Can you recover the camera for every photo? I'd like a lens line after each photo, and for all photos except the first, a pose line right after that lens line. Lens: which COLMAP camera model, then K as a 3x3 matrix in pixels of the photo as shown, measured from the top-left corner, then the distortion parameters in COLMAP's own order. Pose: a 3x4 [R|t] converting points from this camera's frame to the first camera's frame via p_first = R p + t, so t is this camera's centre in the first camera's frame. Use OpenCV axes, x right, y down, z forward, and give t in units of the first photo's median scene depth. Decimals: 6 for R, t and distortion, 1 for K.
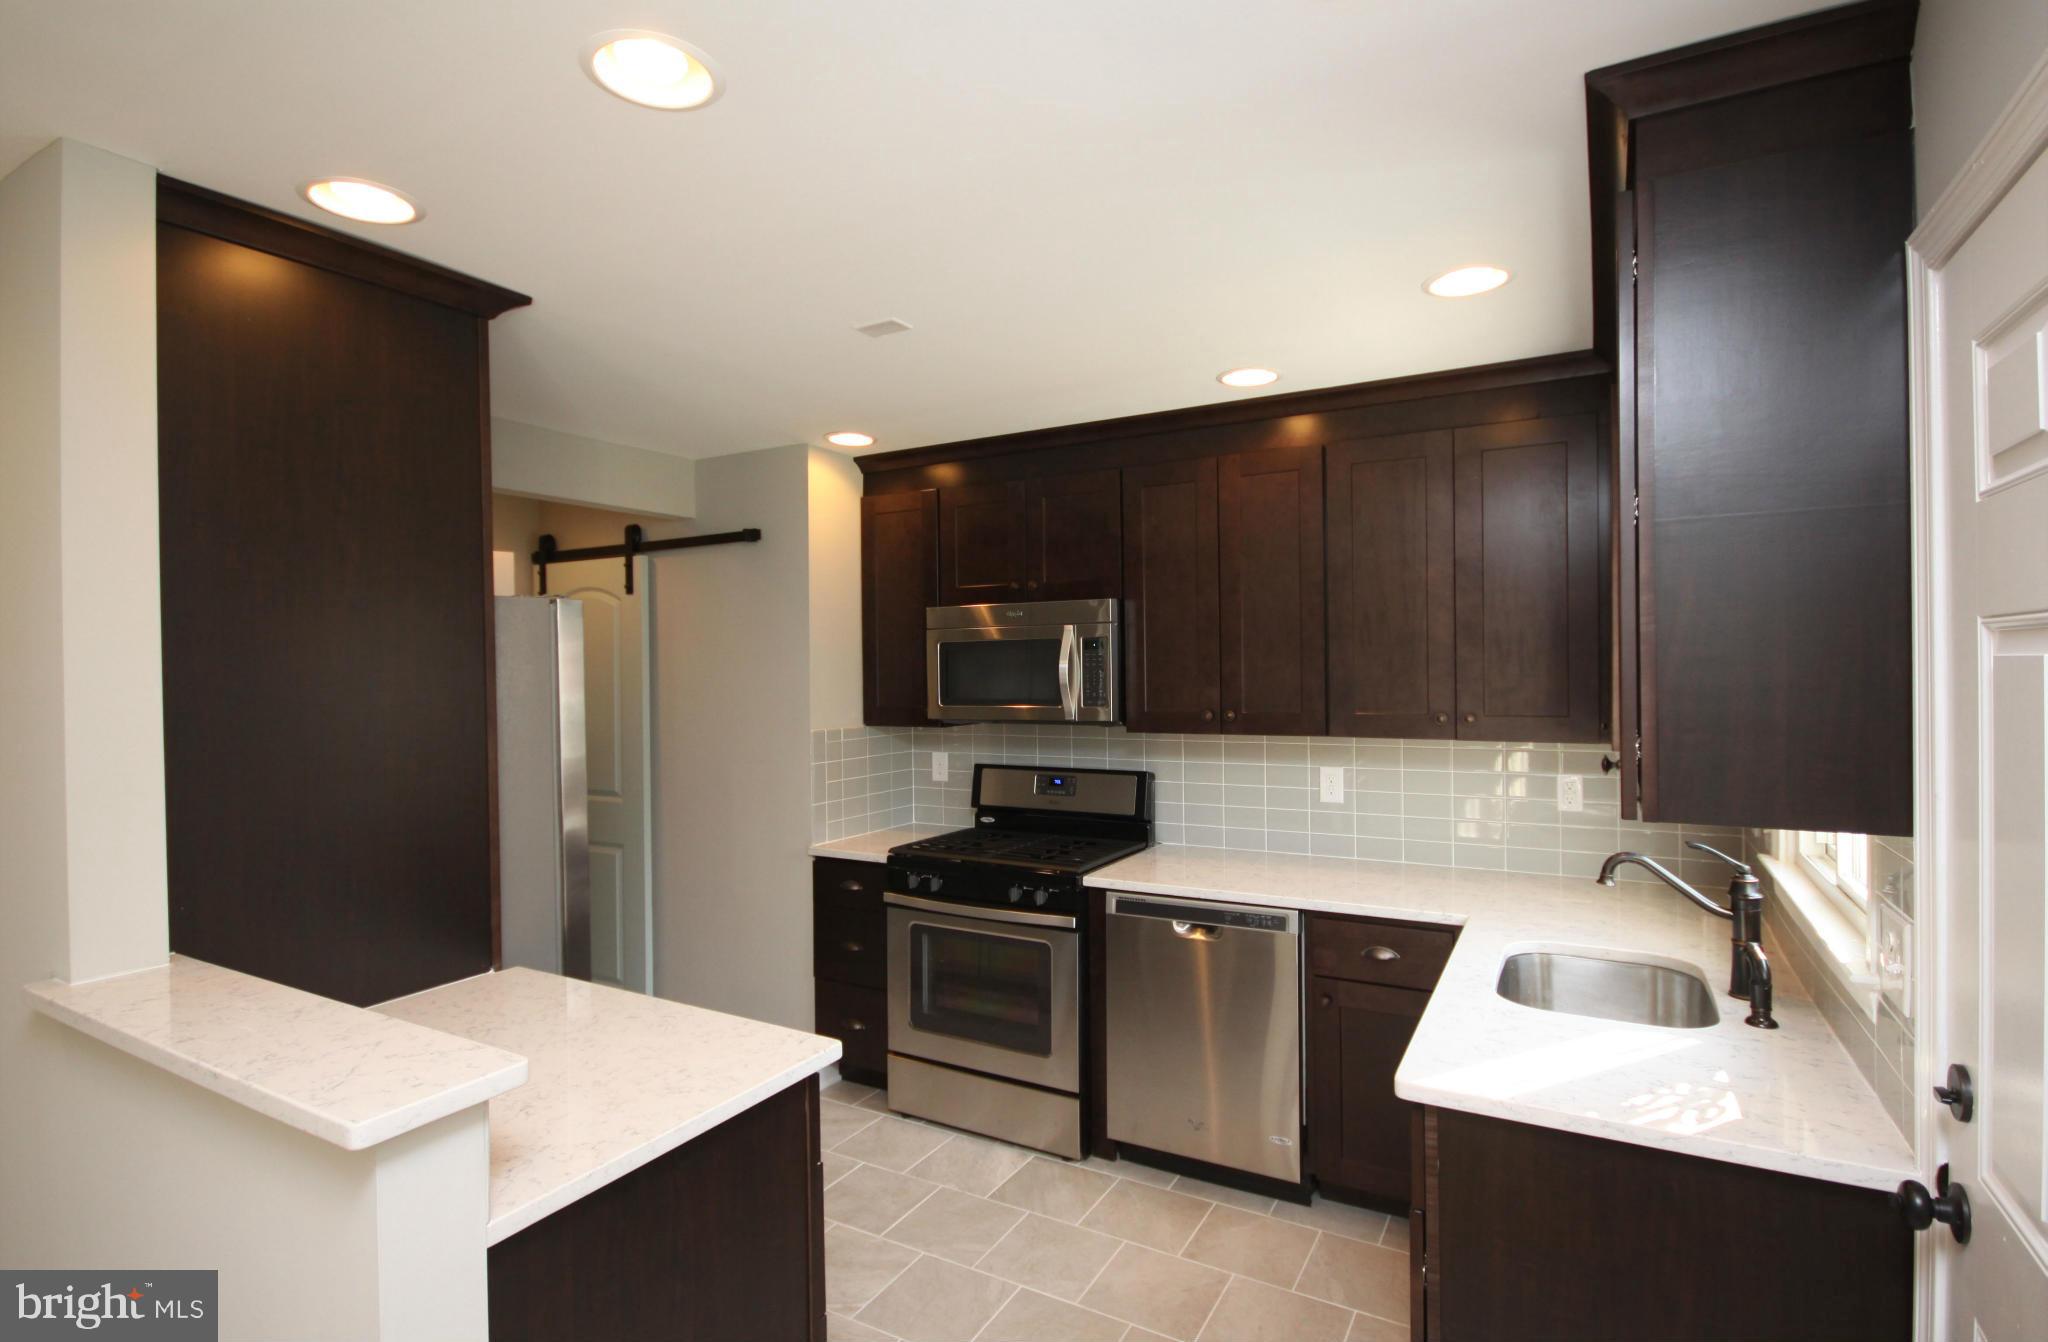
lens RADIAL K [[980.4, 0, 1018.2], [0, 980.4, 669.8], [0, 0, 1]] dist [0.002274, -0.004626]
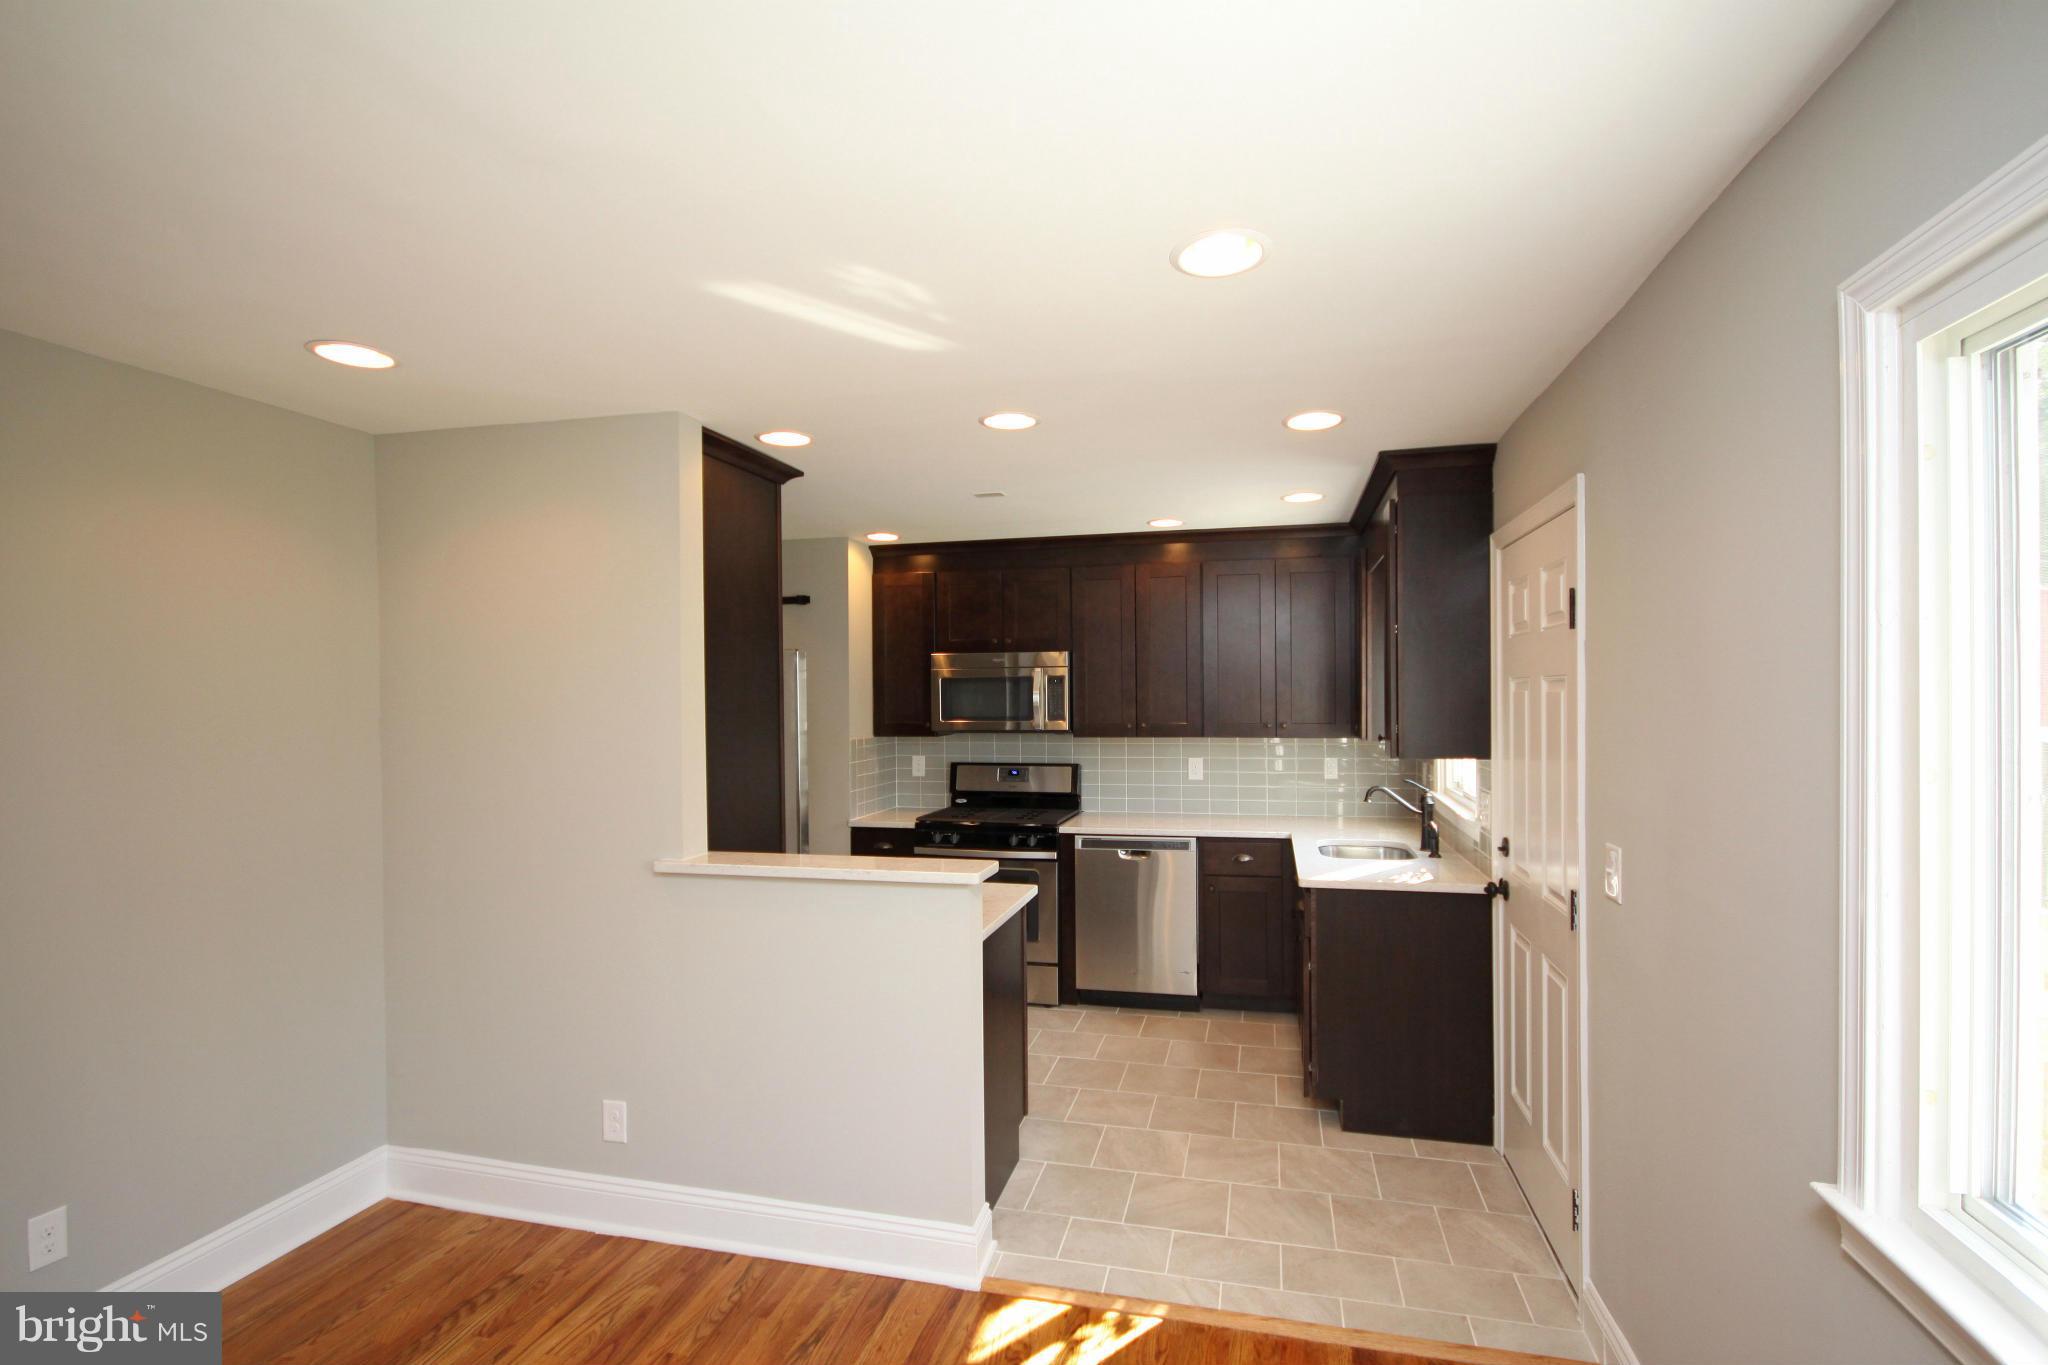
lens RADIAL K [[931.9, 0, 1024.5], [0, 931.9, 696.1], [0, 0, 1]] dist [0.014363, -0.002892]
pose [[0.963905, 0.003979, 0.266217, -0.376689], [-0.002911, 0.999986, -0.004407, 0.005580], [-0.266231, 0.003473, 0.963903, -0.425240]]
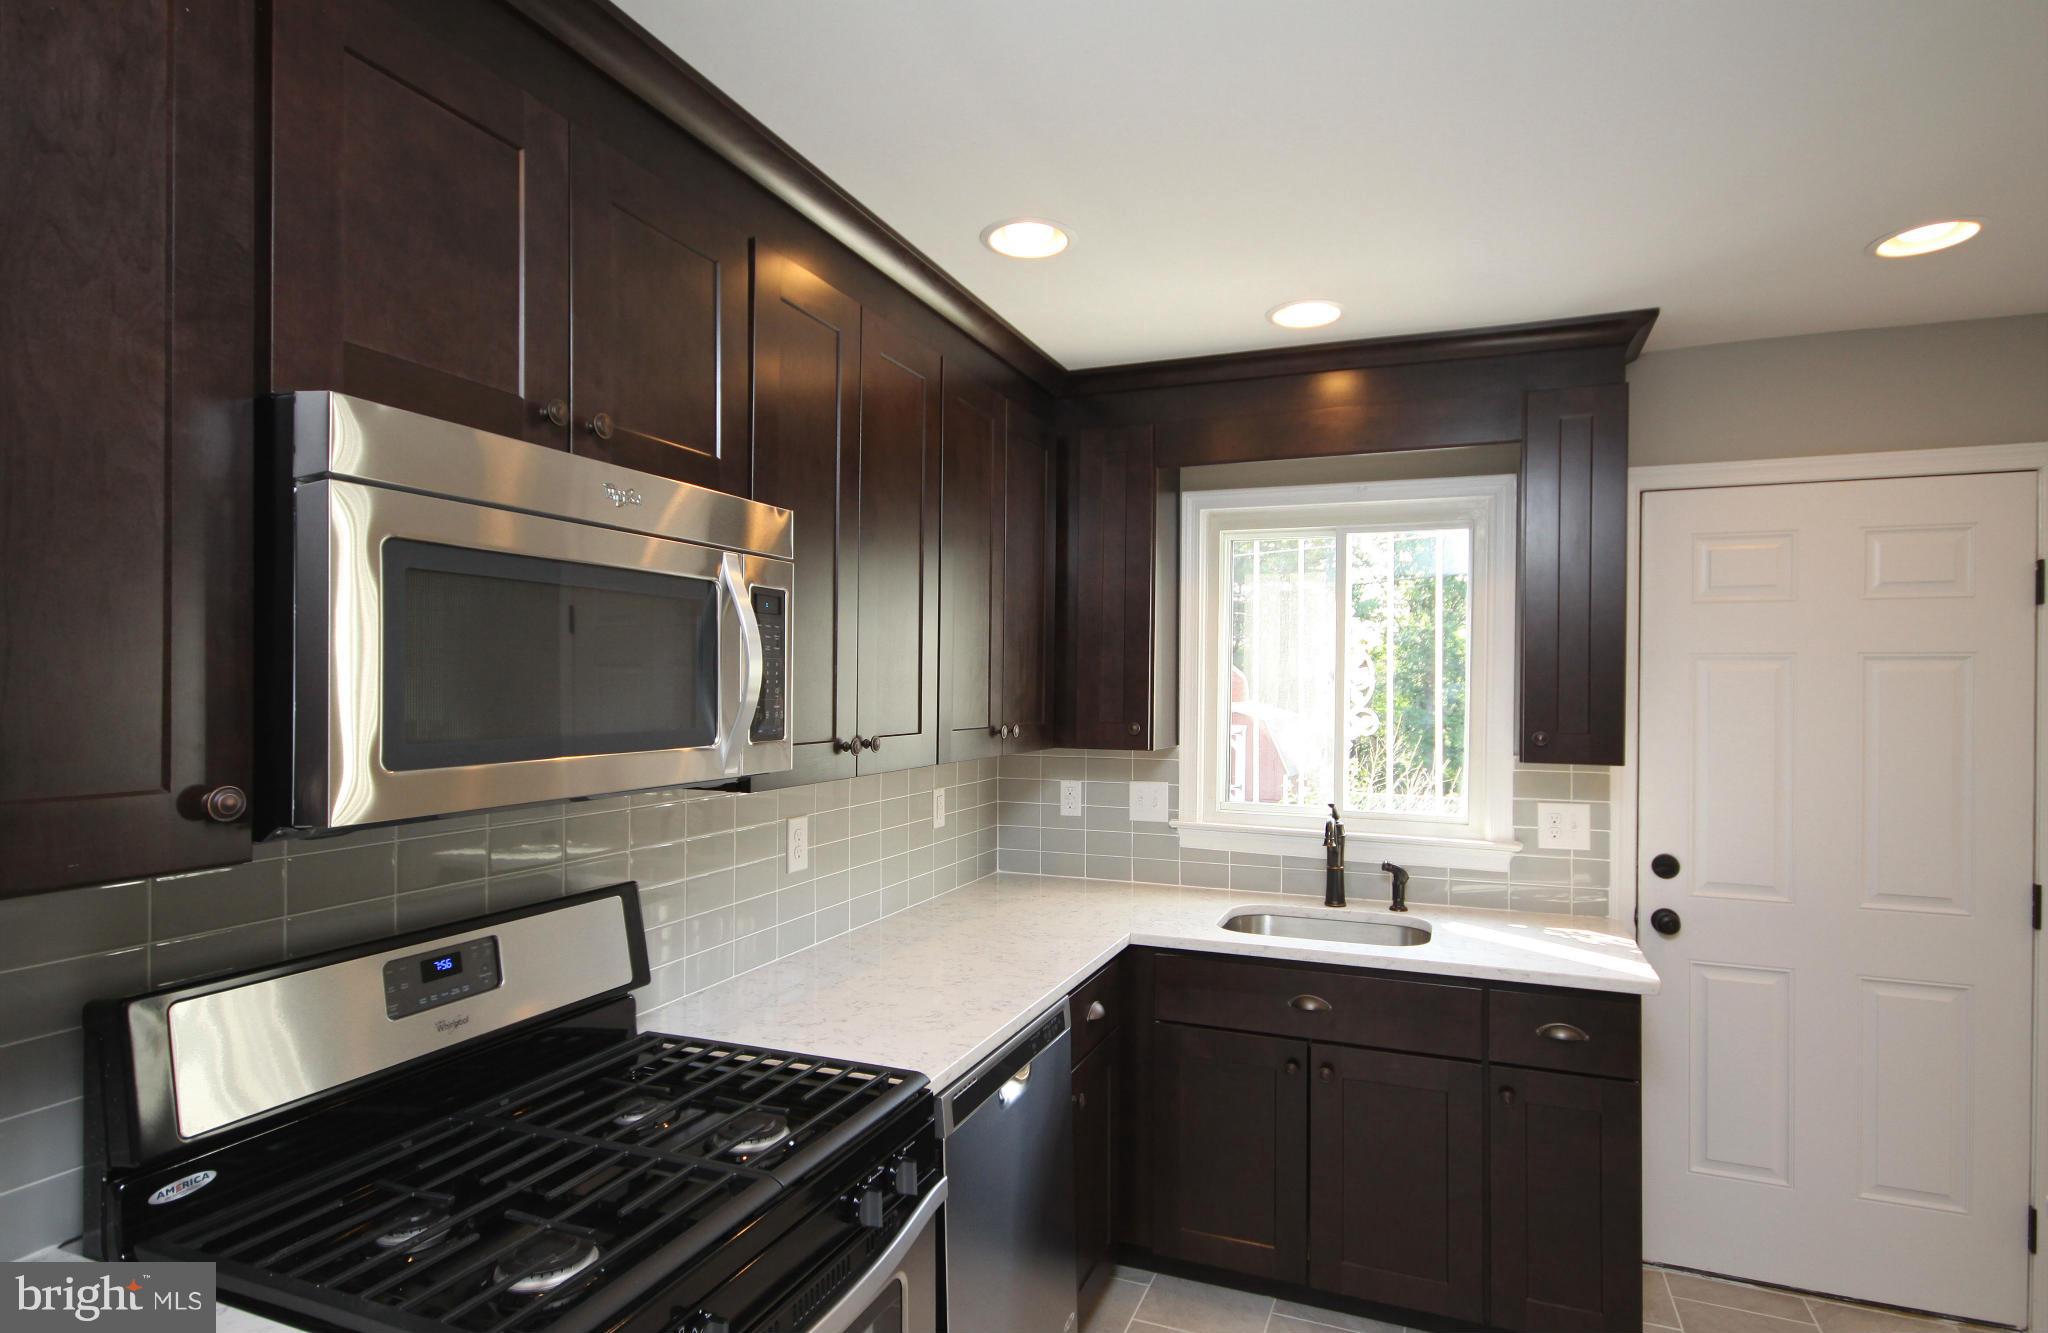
lens RADIAL K [[1129.7, 0, 1024.2], [0, 1129.7, 672.6], [0, 0, 1]] dist [0.034230, 0.000833]
pose [[-0.159593, 0.016223, 0.987050, -0.485817], [-0.005952, 0.999831, -0.017395, 0.013977], [-0.987165, -0.008651, -0.159470, 1.010666]]
